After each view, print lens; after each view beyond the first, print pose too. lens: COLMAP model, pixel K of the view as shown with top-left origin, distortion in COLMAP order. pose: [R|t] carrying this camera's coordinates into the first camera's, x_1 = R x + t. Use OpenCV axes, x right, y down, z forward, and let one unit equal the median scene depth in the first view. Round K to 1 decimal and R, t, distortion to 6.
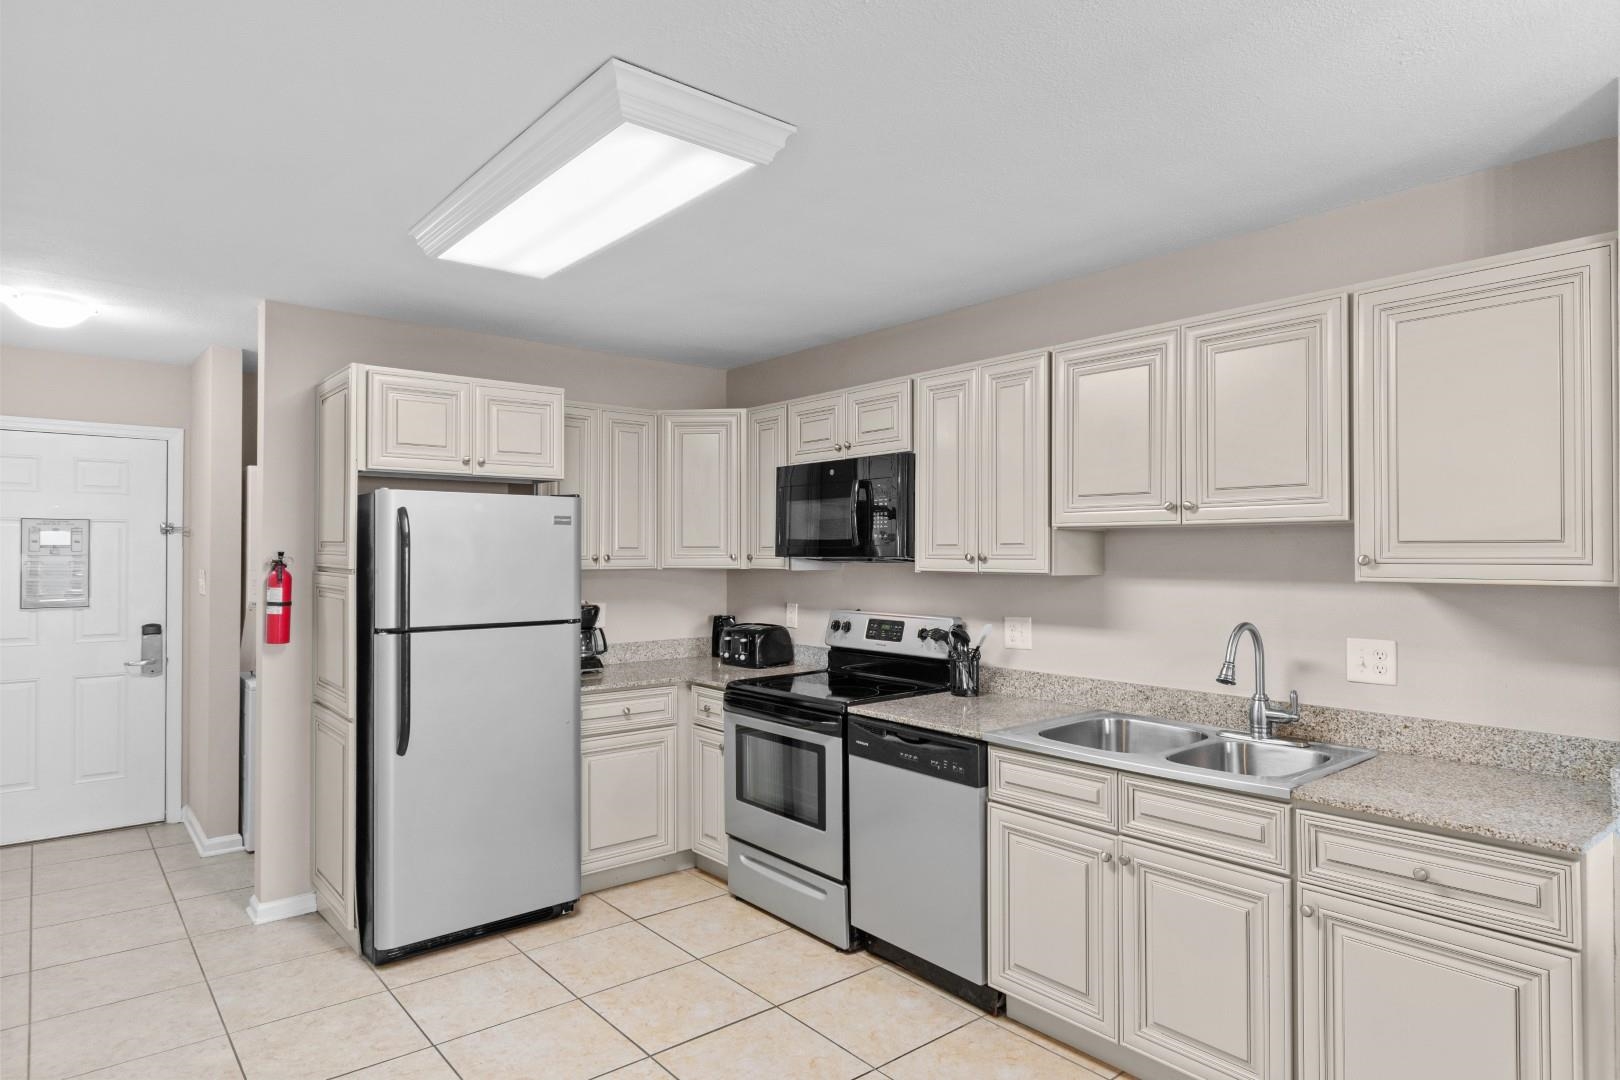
lens RADIAL K [[930.9, 0, 818.6], [0, 930.9, 543.5], [0, 0, 1]] dist [0.001207, -0.002697]
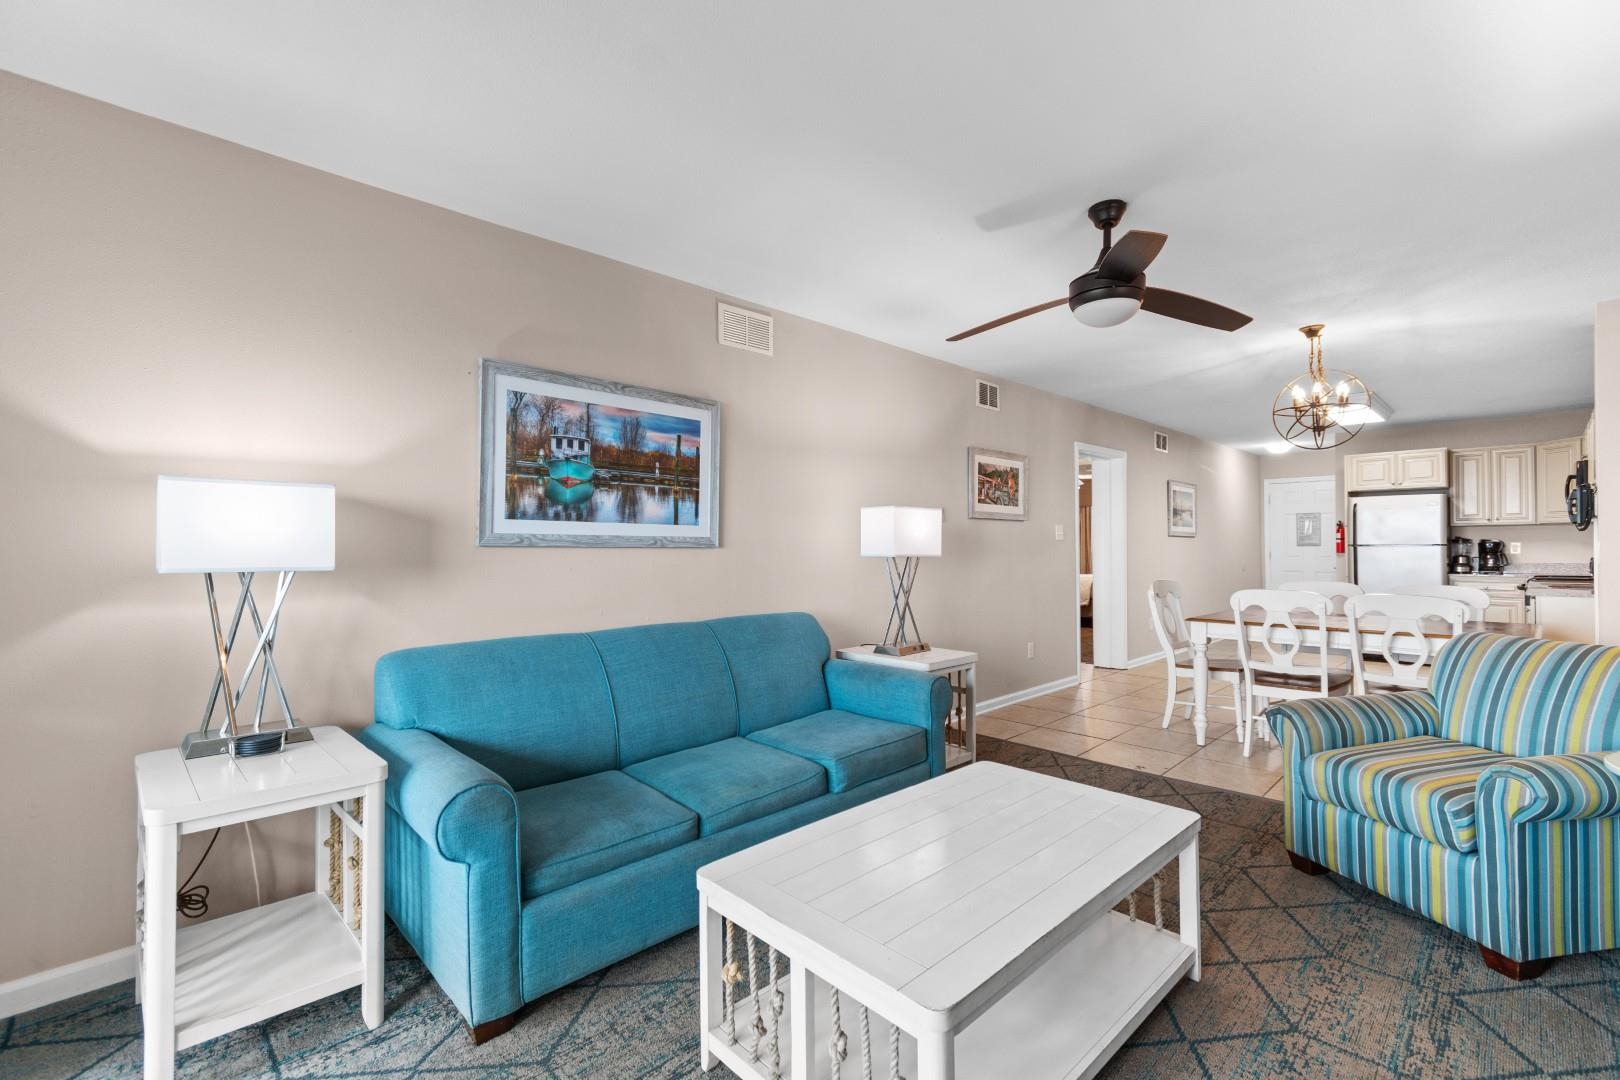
lens RADIAL K [[708.7, 0, 814.9], [0, 708.7, 540.0], [0, 0, 1]] dist [0.001218, -0.000096]
pose [[0.075410, -0.009948, -0.997103, 1.476276], [0.016497, 0.999826, -0.008728, 0.060479], [0.997016, -0.015791, 0.075561, -0.778224]]
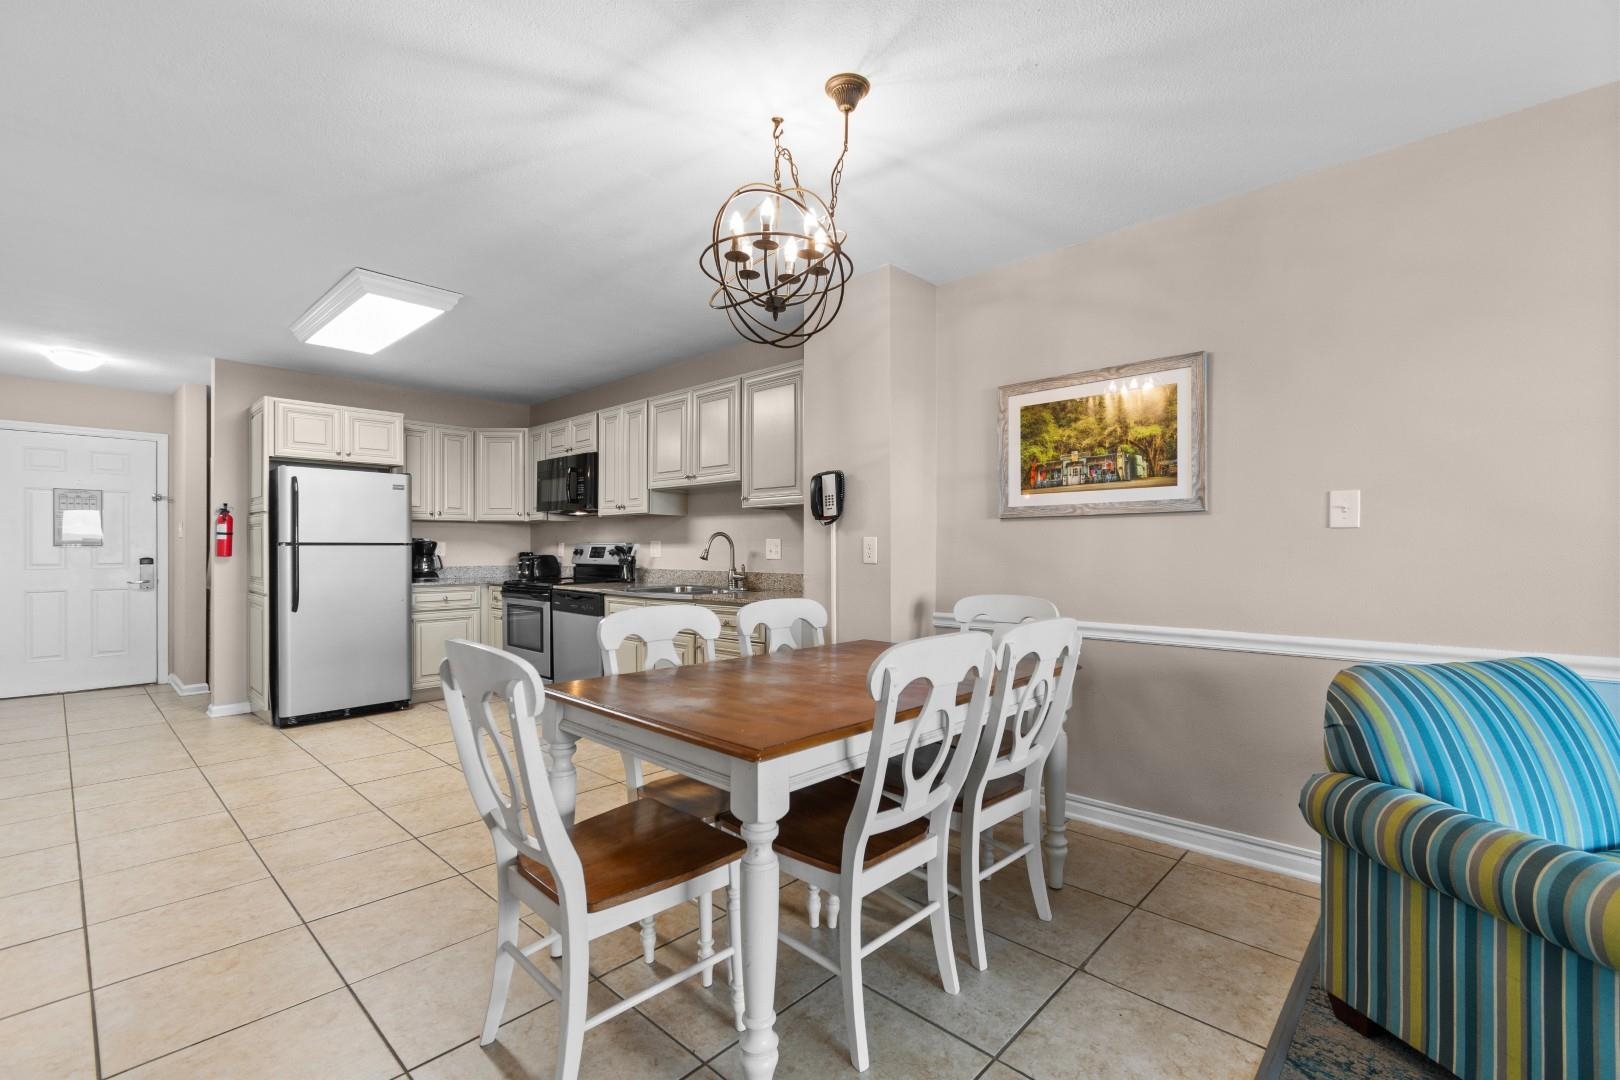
lens RADIAL K [[707.1, 0, 816.0], [0, 707.1, 547.6], [0, 0, 1]] dist [0.008396, -0.006293]
pose [[0.992053, -0.000686, 0.125822, 0.349630], [-0.000494, 0.999956, 0.009345, 0.077792], [-0.125823, -0.009333, 0.992009, -0.453532]]
